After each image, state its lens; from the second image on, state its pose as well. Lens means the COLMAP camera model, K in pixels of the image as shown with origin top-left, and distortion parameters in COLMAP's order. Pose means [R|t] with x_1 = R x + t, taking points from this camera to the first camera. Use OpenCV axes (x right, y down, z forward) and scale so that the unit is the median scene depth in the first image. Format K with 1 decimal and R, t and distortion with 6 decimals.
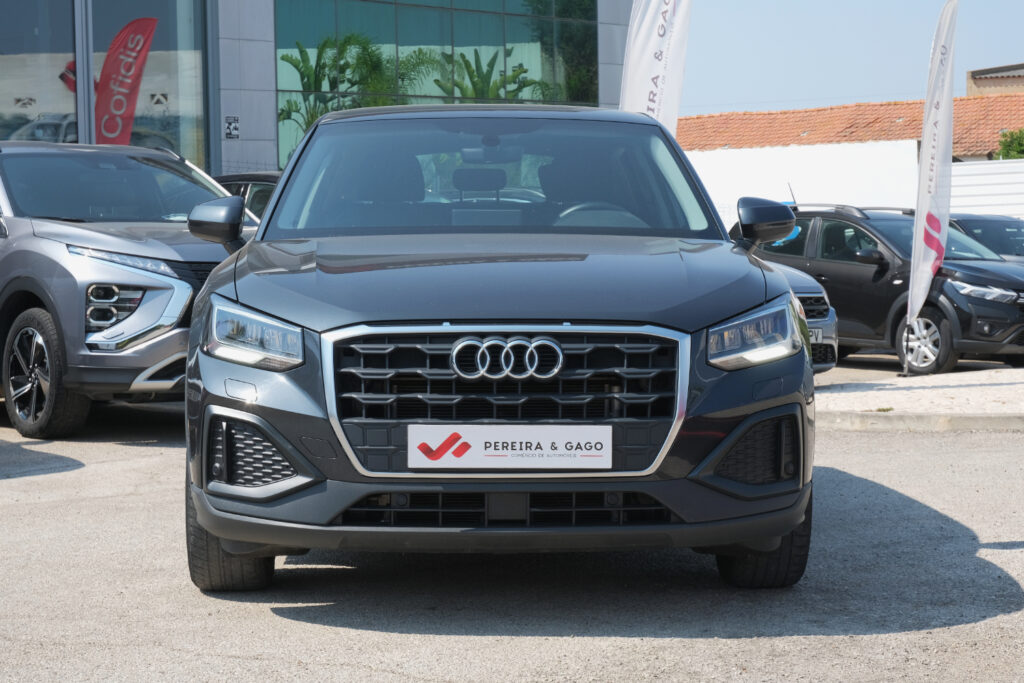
lens RADIAL K [[2026.6, 0, 512.1], [0, 2026.6, 341.3], [0, 0, 1]] dist [-0.087635, 0.000000]
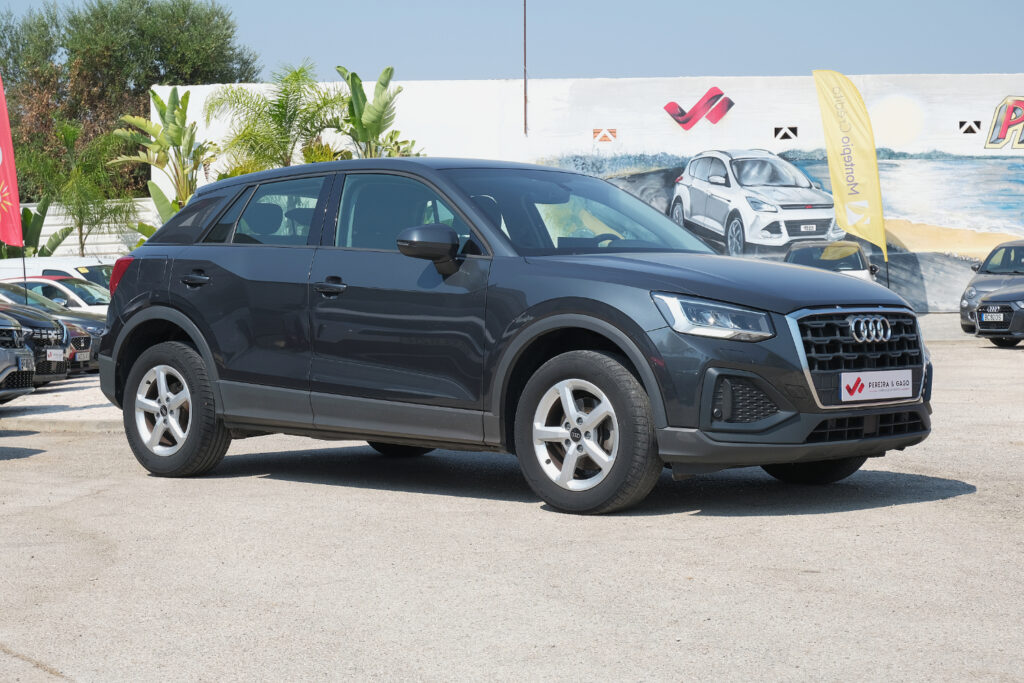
lens RADIAL K [[1898.6, 0, 511.0], [0, 1898.6, 343.5], [0, 0, 1]] dist [-0.068088, 0.000000]
pose [[0.702572, -0.020545, 0.711316, -1.231342], [0.039851, 0.999150, -0.010502, 0.023769], [-0.710496, 0.035725, 0.702794, 0.172401]]
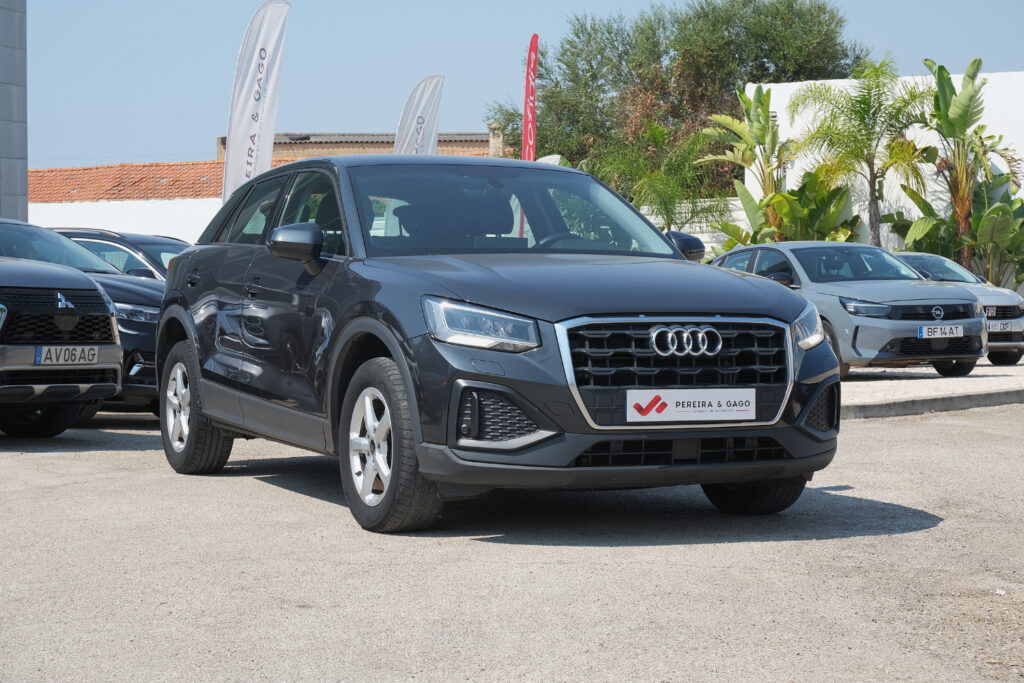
lens RADIAL K [[1898.6, 0, 466.5], [0, 1898.6, 356.0], [0, 0, 1]] dist [-0.068088, 0.000000]
pose [[0.926640, -0.006876, 0.375887, -0.621977], [0.013255, 0.999809, -0.014387, 0.035099], [-0.375716, 0.018314, 0.926554, -0.132686]]
